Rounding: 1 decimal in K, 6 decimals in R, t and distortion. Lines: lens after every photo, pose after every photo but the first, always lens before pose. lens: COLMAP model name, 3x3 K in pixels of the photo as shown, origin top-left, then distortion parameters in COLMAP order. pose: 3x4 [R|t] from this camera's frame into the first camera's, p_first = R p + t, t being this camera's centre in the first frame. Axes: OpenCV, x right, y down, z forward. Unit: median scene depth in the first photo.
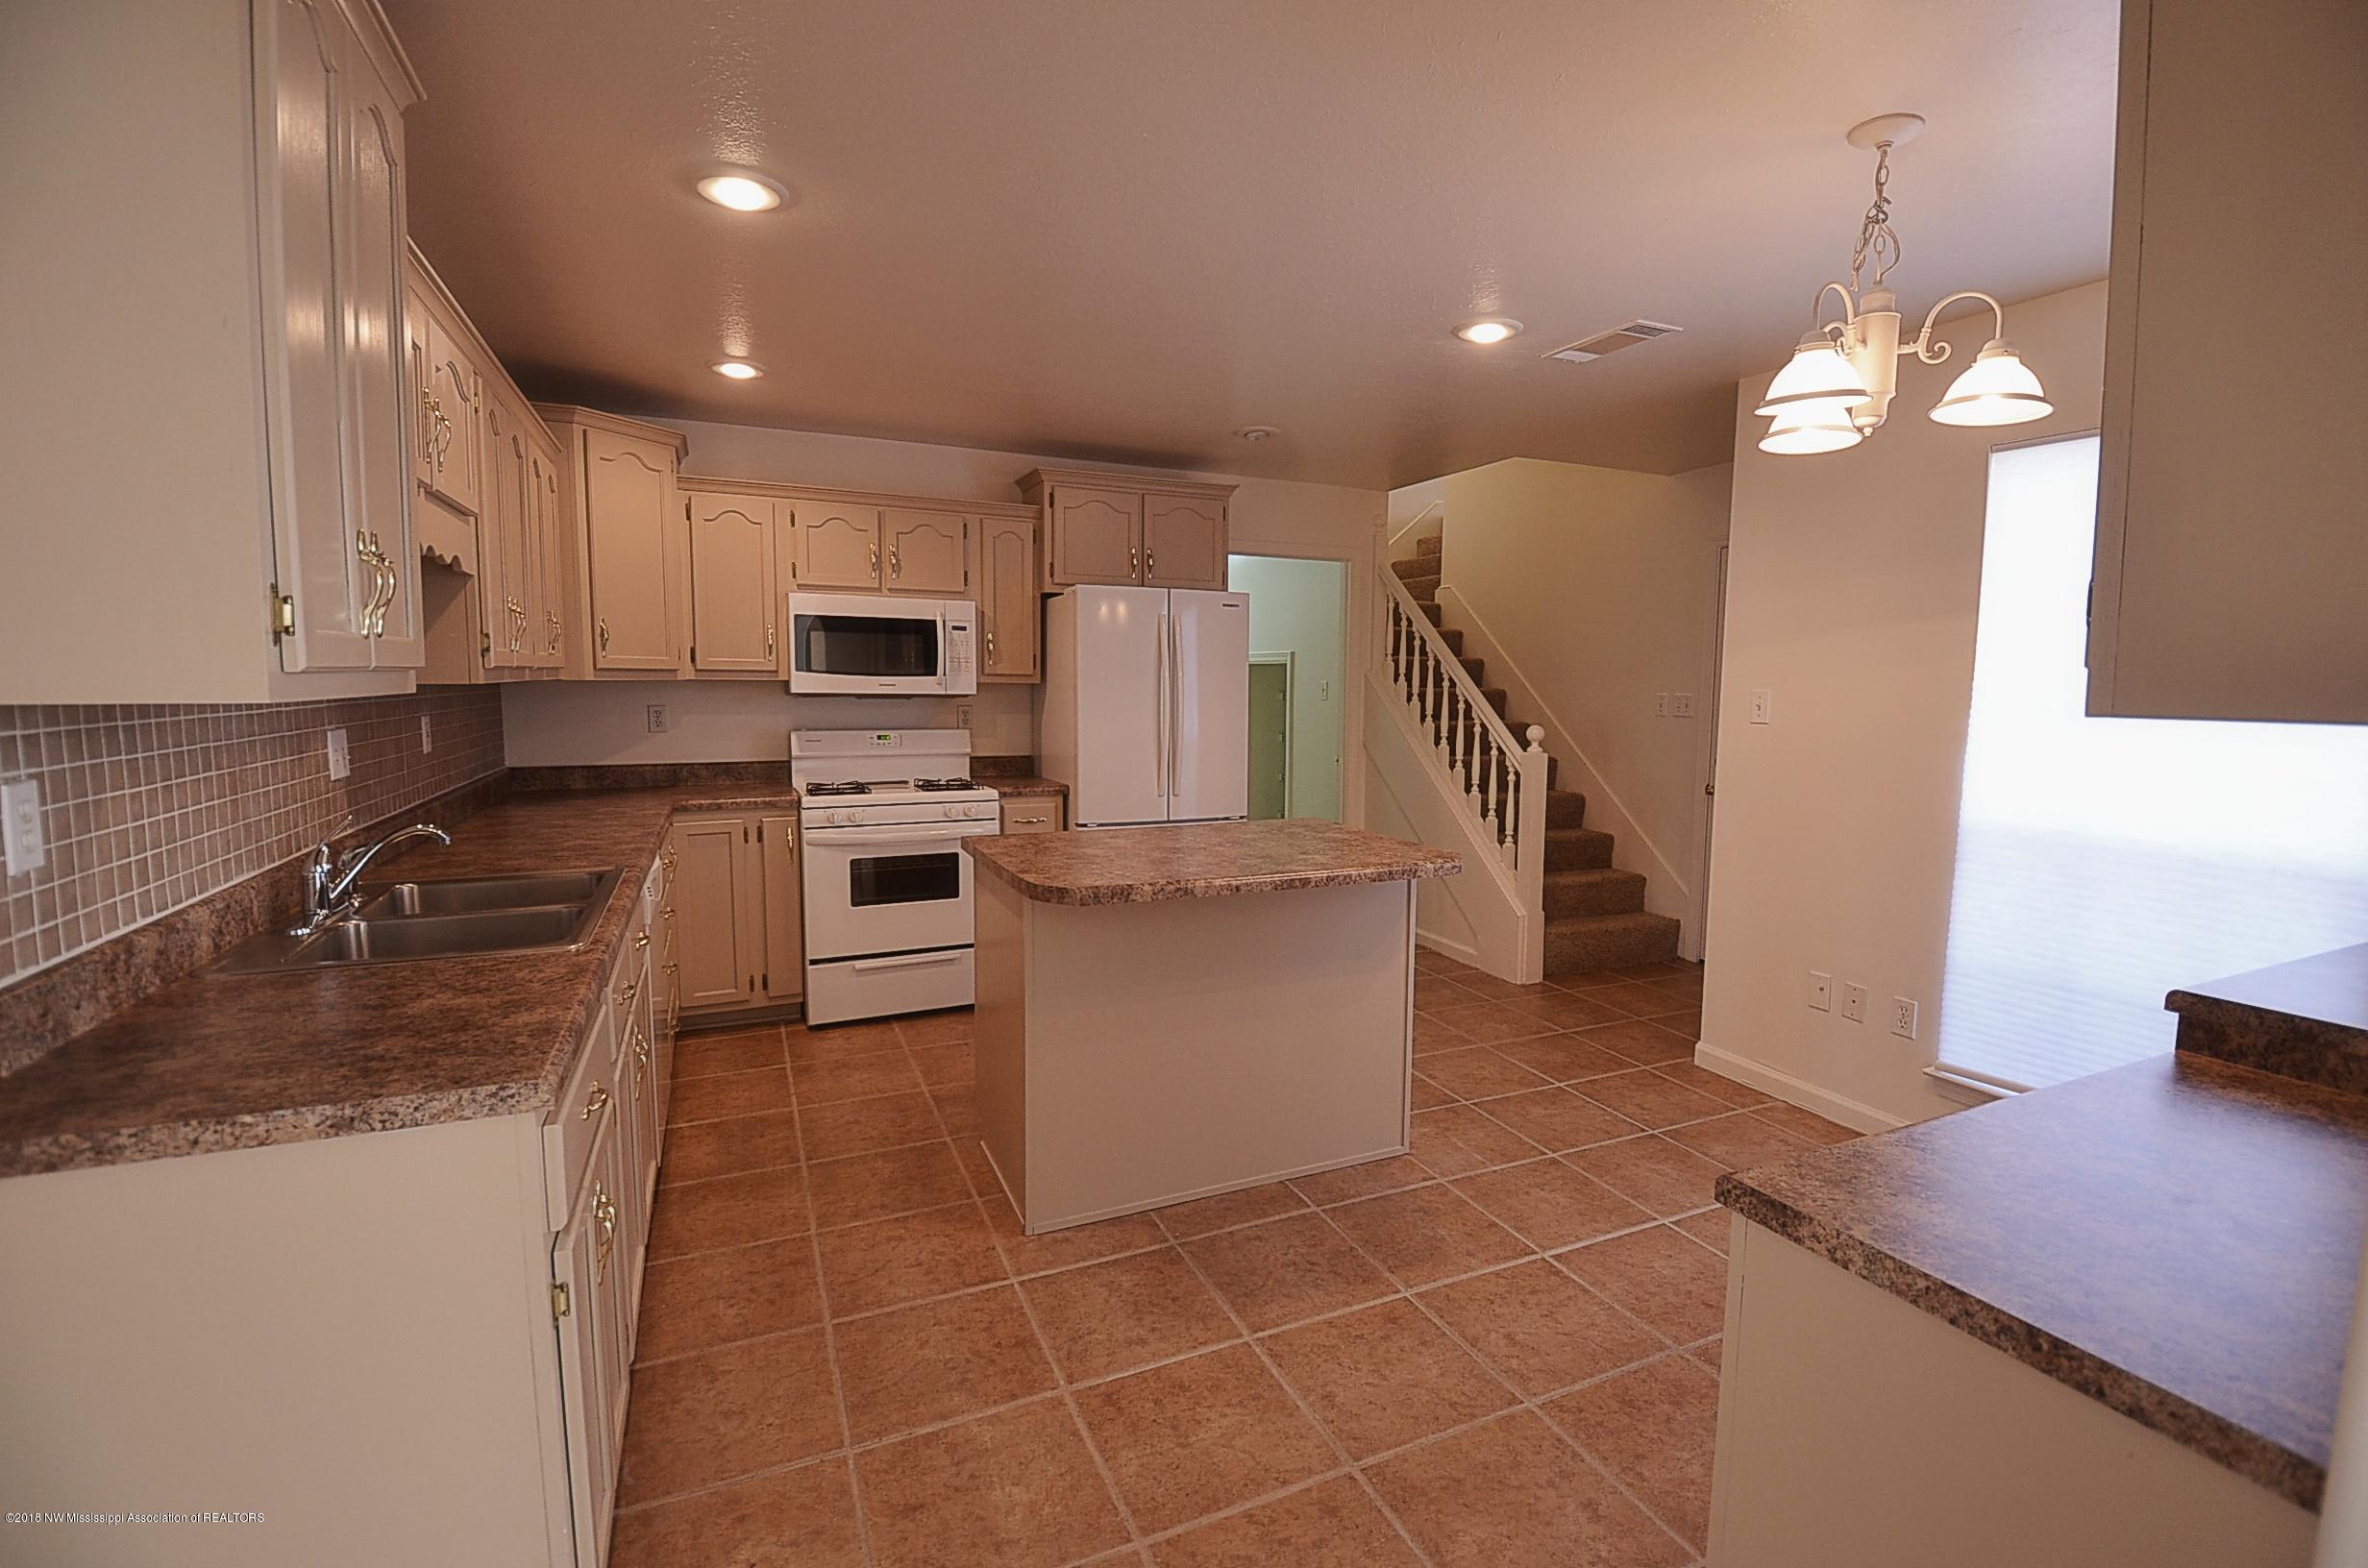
lens RADIAL K [[1040.1, 0, 1189.7], [0, 1040.1, 772.7], [0, 0, 1]] dist [-0.012669, -0.002358]
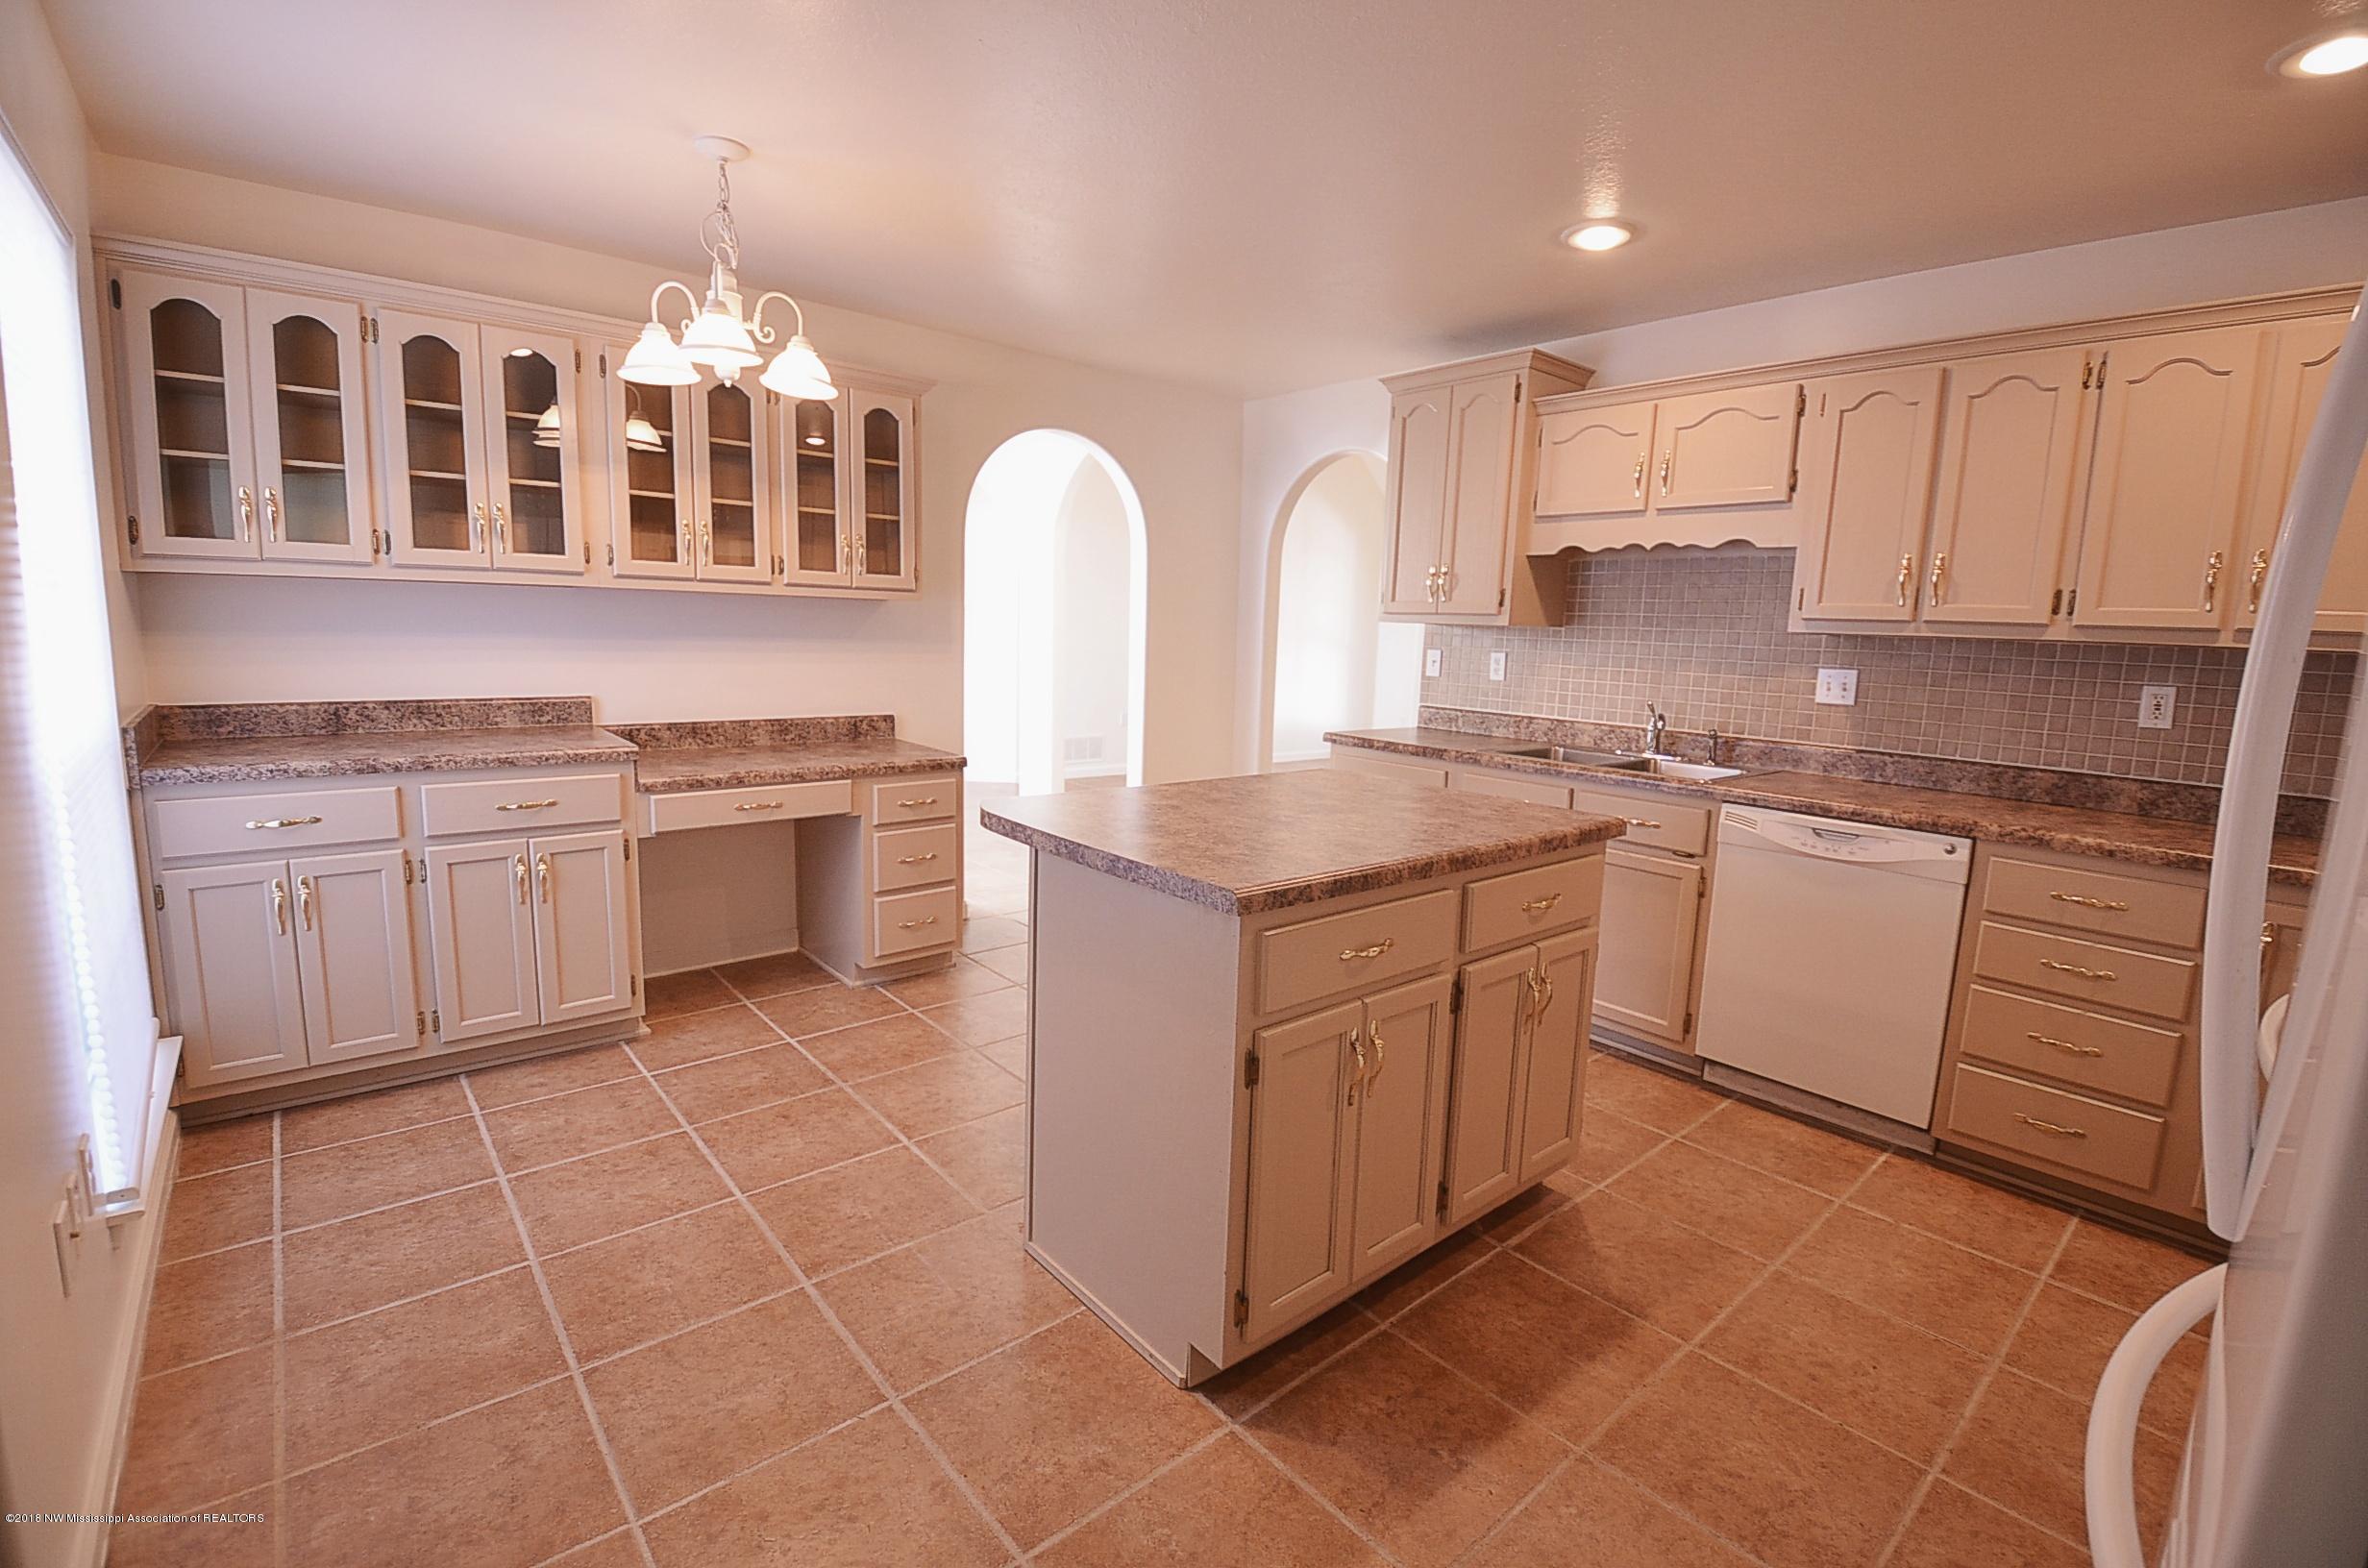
lens RADIAL K [[1040.1, 0, 1184.8], [0, 1040.1, 777.7], [0, 0, 1]] dist [-0.012669, -0.002358]
pose [[-0.958277, -0.004096, -0.285811, 0.307284], [-0.071484, 0.971559, 0.225752, -0.114523], [0.276757, 0.236763, -0.931315, 1.602639]]
